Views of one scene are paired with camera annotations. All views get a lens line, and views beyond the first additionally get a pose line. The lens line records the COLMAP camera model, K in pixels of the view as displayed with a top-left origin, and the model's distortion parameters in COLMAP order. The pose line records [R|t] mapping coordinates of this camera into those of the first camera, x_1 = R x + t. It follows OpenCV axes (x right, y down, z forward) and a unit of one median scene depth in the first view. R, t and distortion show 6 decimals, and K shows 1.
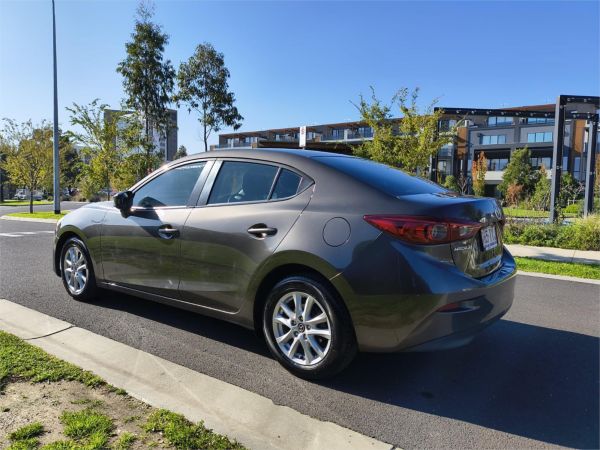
lens RADIAL K [[440.2, 0, 303.8], [0, 440.2, 223.8], [0, 0, 1]] dist [0.048613, -0.070638]
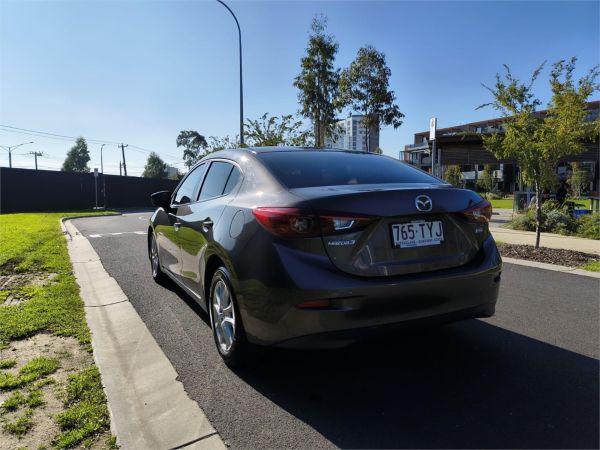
lens RADIAL K [[441.0, 0, 300.0], [0, 441.0, 225.0], [0, 0, 1]] dist [0.082053, -0.116533]
pose [[0.891347, 0.007681, -0.453256, 0.105849], [-0.007662, 0.999969, 0.001878, 0.002502], [0.453257, 0.001799, 0.891378, 0.021157]]
